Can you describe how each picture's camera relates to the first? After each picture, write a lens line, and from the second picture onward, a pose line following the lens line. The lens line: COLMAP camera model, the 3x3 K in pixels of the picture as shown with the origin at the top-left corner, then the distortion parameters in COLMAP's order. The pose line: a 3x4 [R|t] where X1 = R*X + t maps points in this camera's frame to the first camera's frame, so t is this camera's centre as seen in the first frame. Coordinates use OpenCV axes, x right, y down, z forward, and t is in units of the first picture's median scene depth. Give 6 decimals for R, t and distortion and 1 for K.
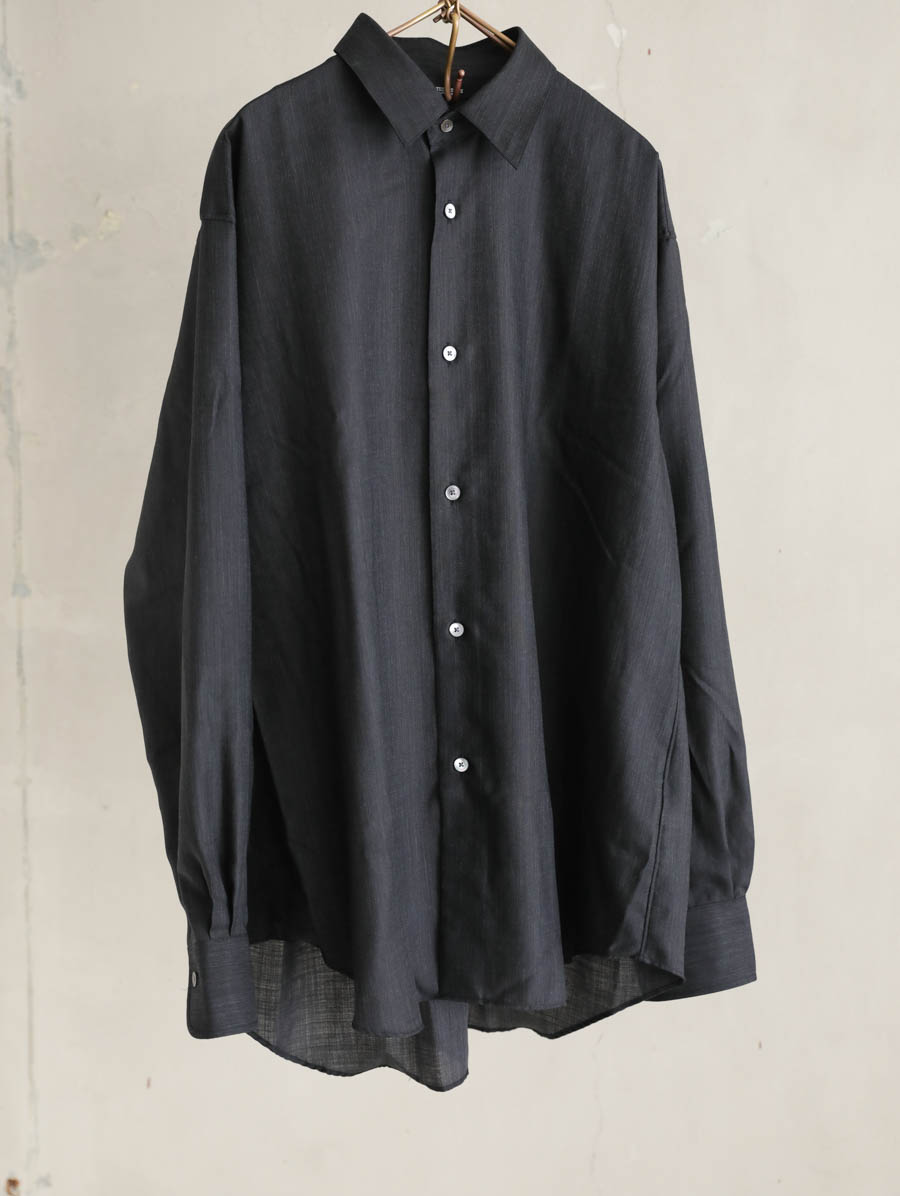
lens RADIAL K [[1610.9, 0, 454.2], [0, 1610.9, 593.7], [0, 0, 1]] dist [0.019808, 0.000000]
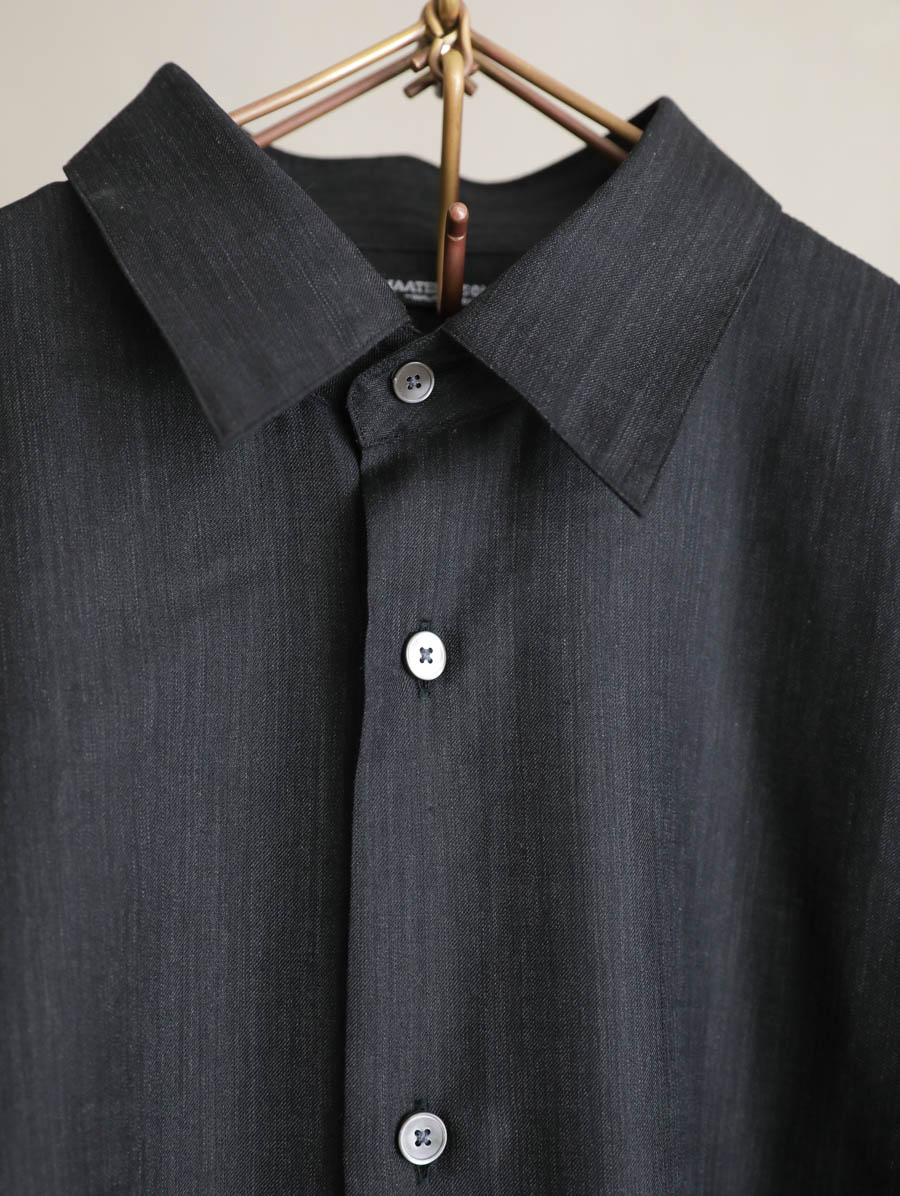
lens RADIAL K [[1610.9, 0, 444.1], [0, 1610.9, 602.8], [0, 0, 1]] dist [0.019808, 0.000000]
pose [[0.984938, -0.013878, -0.172350, 0.052406], [-0.021802, 0.978851, -0.203408, -0.186190], [0.171528, 0.204102, 0.963805, 0.710492]]
